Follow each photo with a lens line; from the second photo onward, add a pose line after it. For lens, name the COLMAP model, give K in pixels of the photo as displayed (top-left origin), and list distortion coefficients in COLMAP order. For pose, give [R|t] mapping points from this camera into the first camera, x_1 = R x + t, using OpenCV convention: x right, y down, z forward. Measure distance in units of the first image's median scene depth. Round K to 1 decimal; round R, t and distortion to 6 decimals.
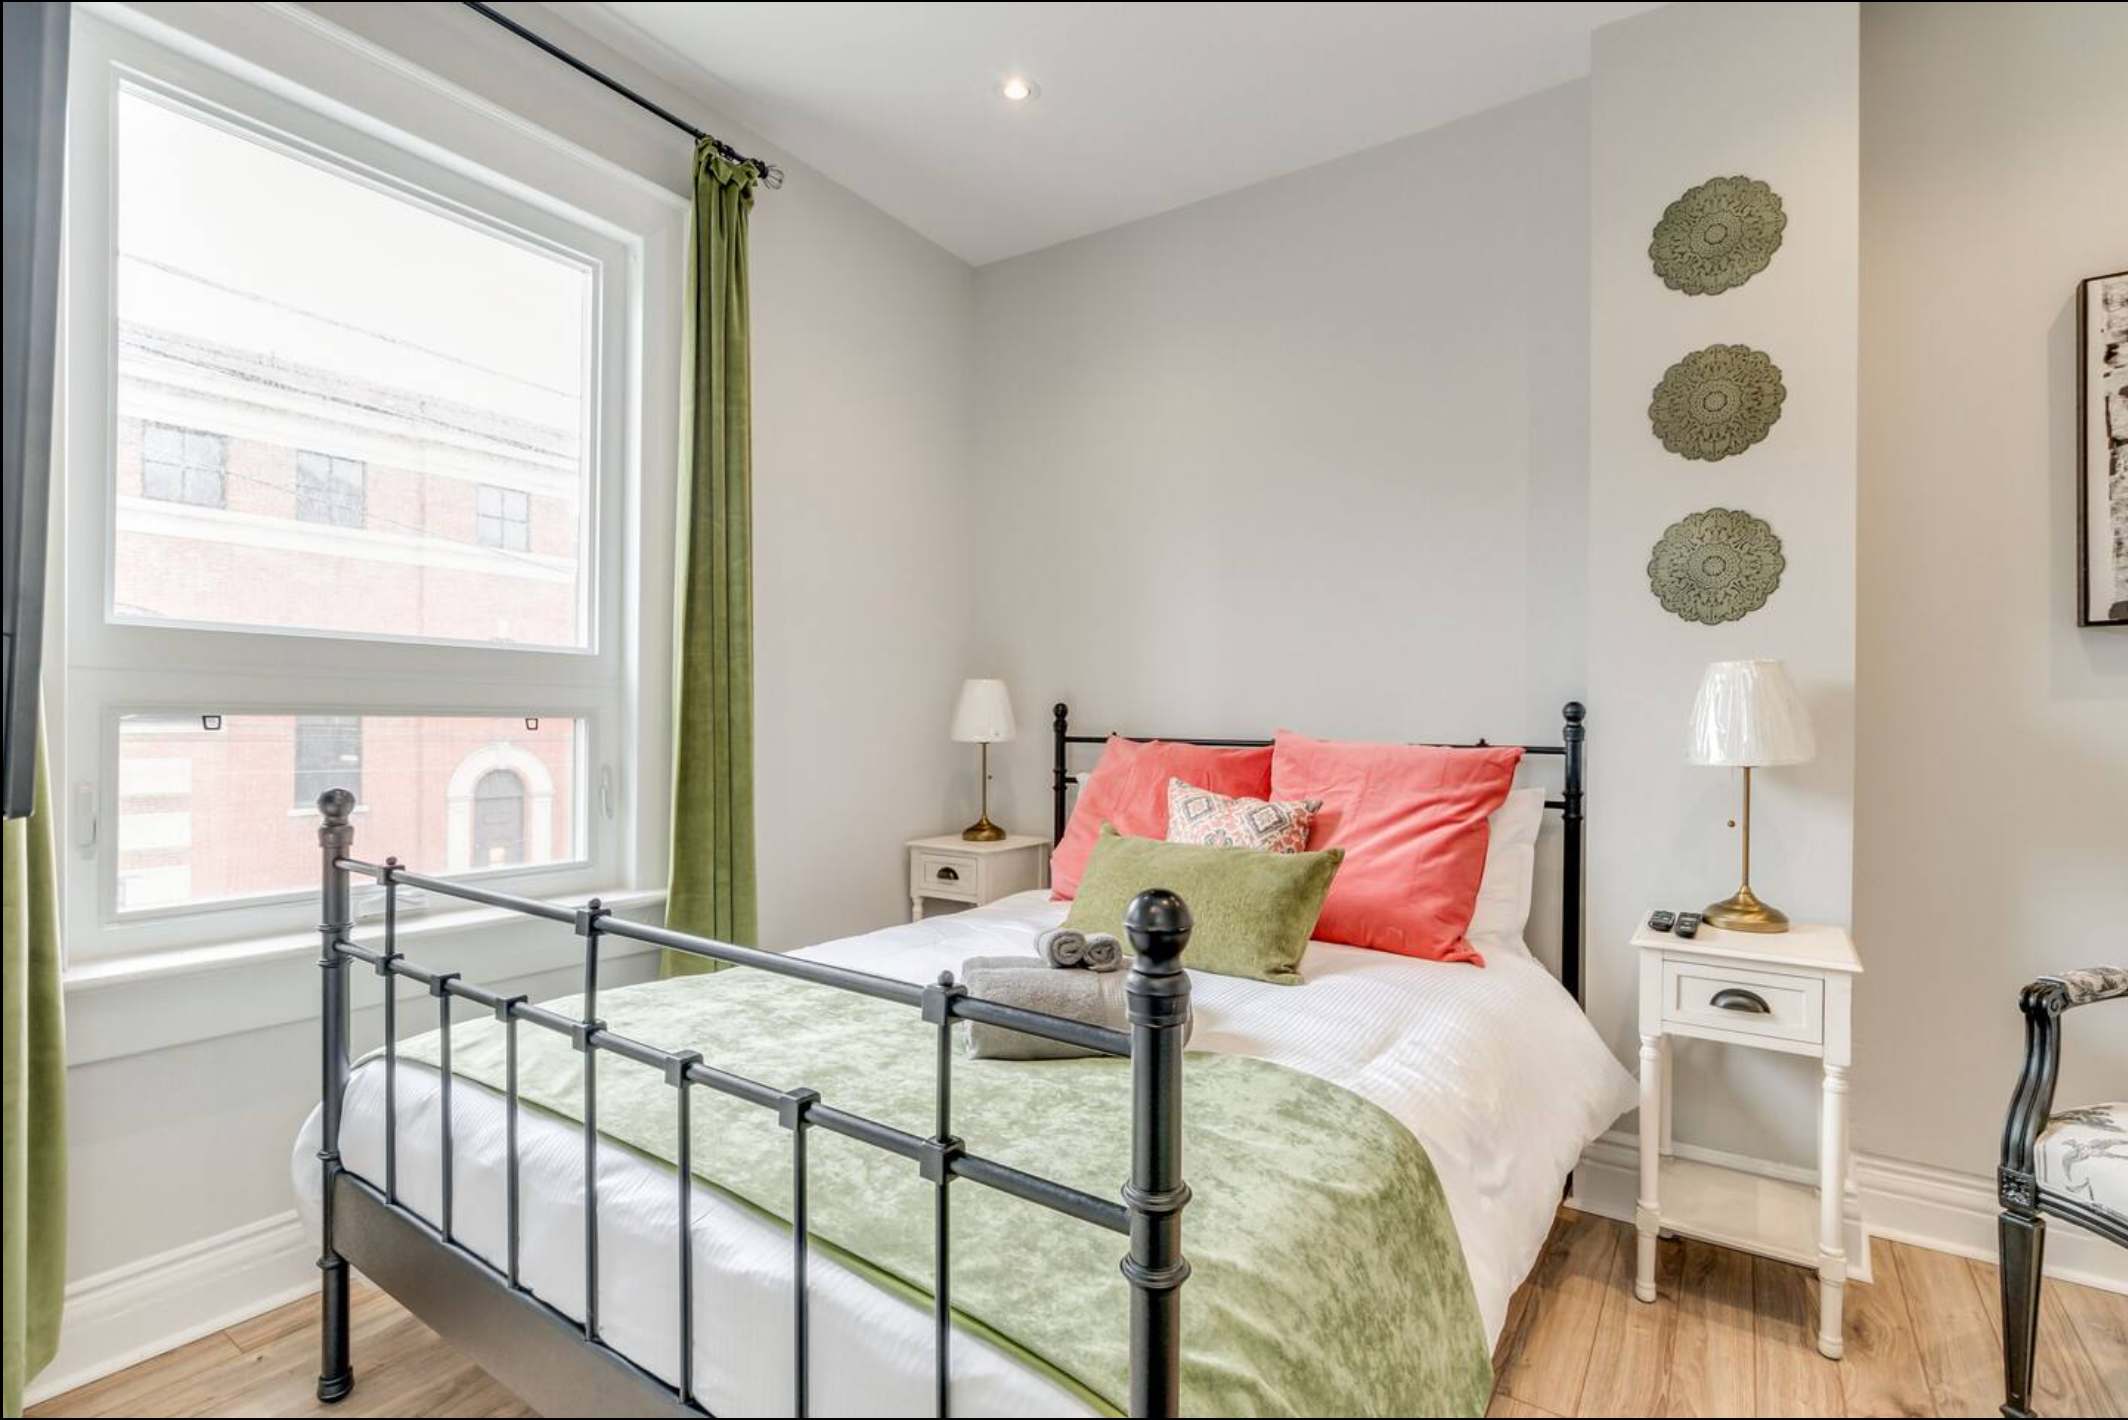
lens RADIAL K [[986.9, 0, 1068.1], [0, 986.9, 706.3], [0, 0, 1]] dist [0.001286, 0.001111]
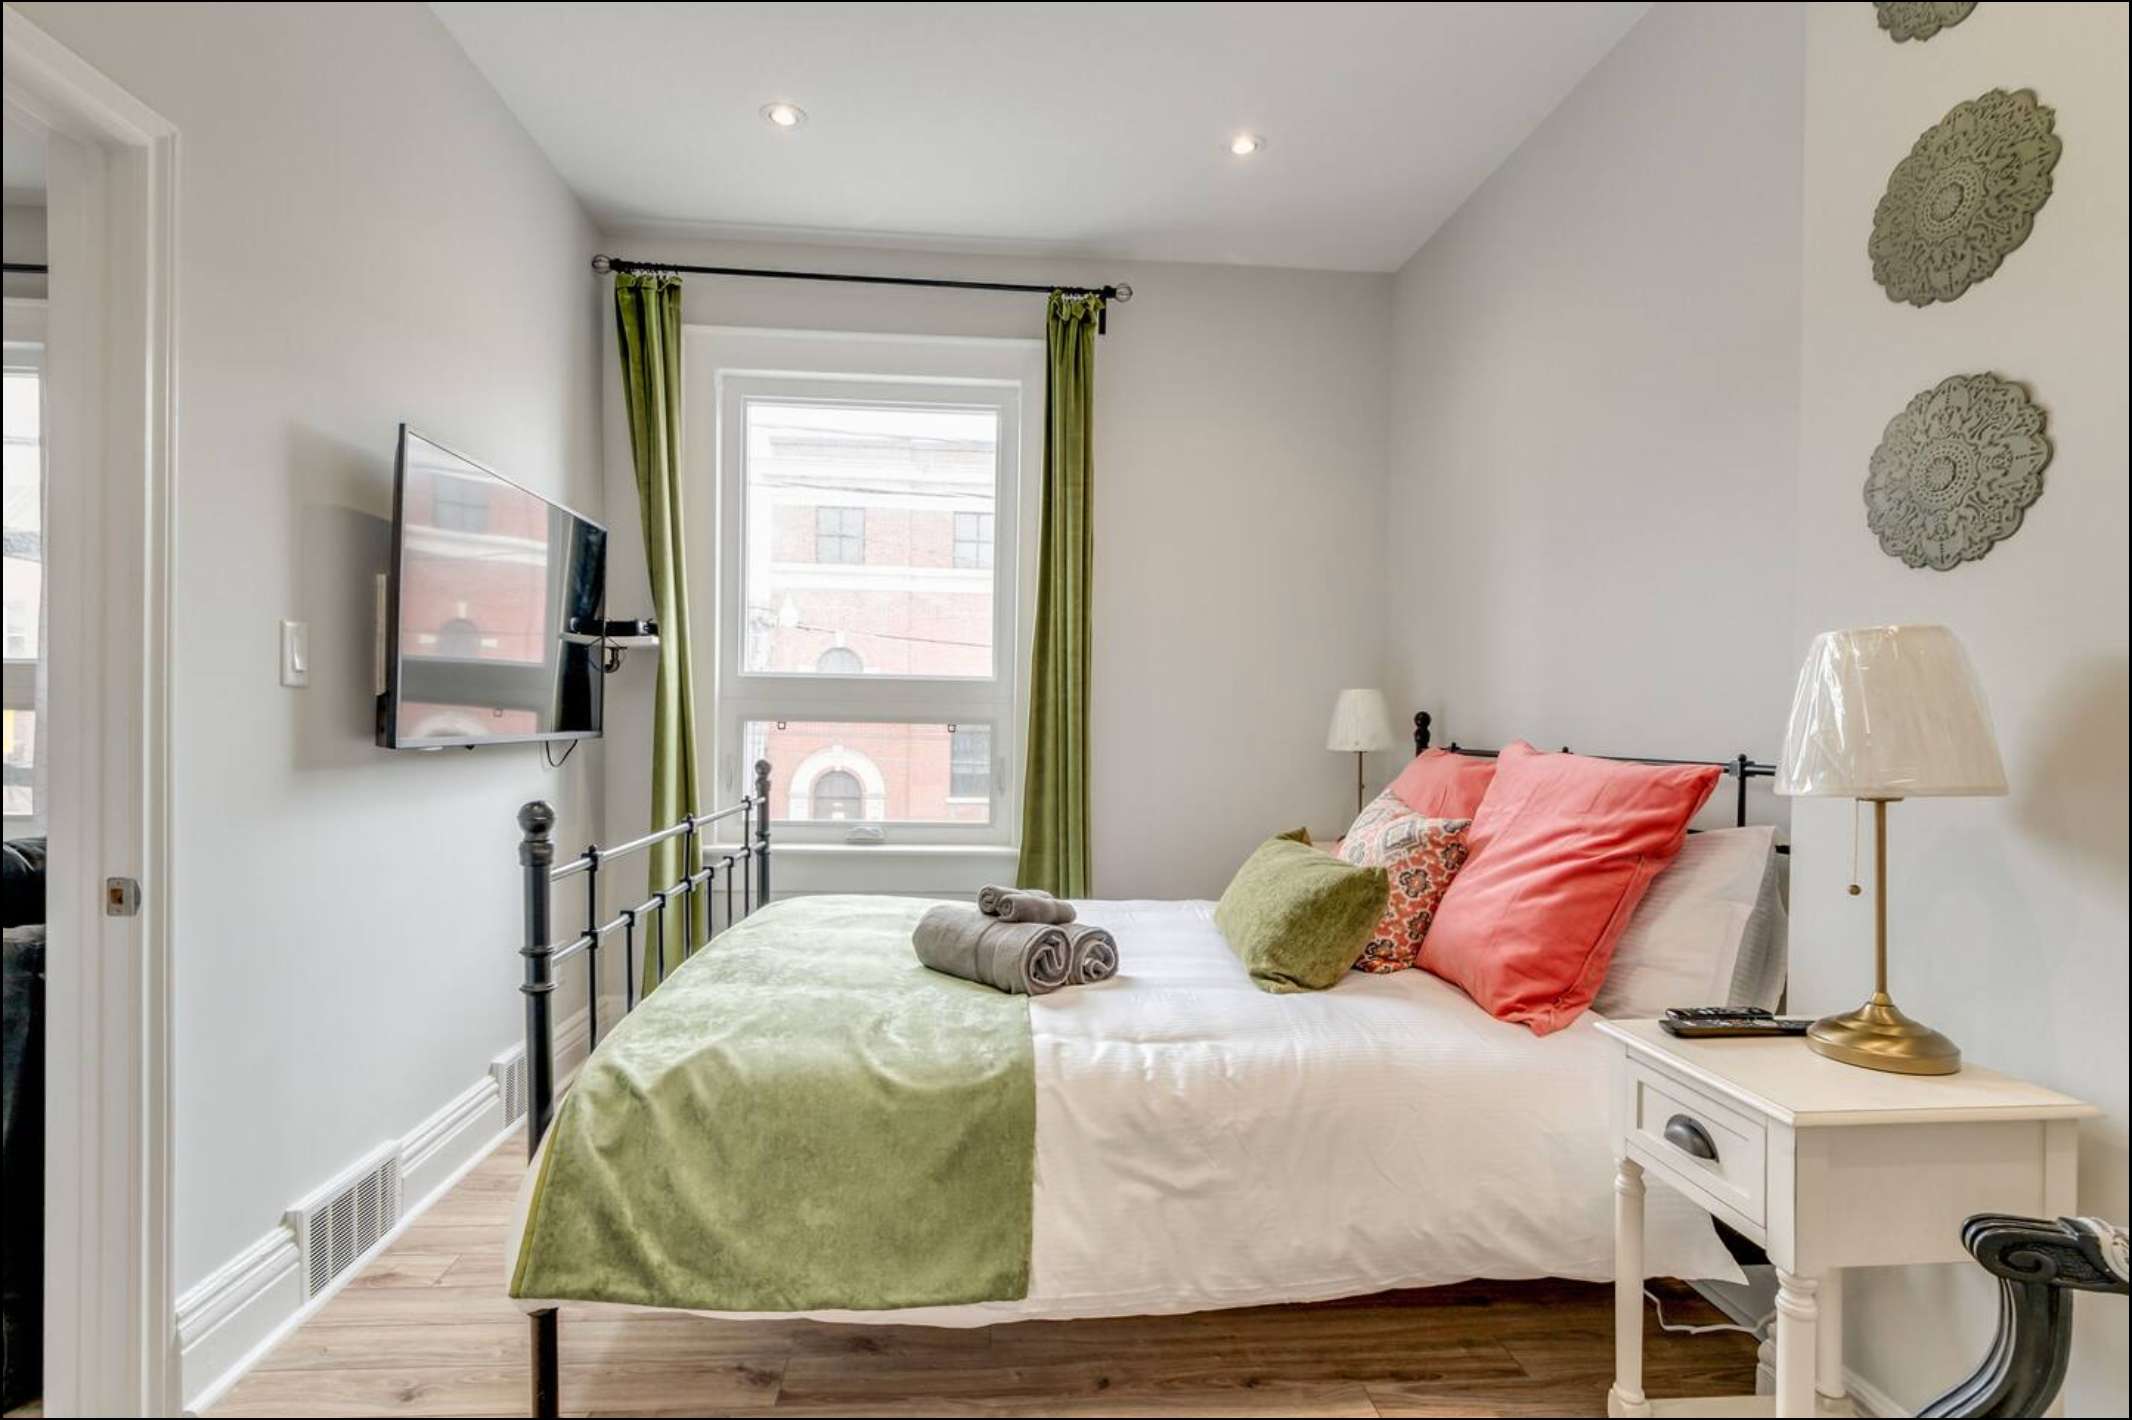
lens RADIAL K [[988.8, 0, 1070.2], [0, 988.8, 722.3], [0, 0, 1]] dist [0.001286, 0.001111]
pose [[0.632110, -0.001972, -0.774876, 0.763277], [0.001877, 0.999998, -0.001014, 0.010228], [0.774876, -0.000814, 0.632113, 0.191473]]
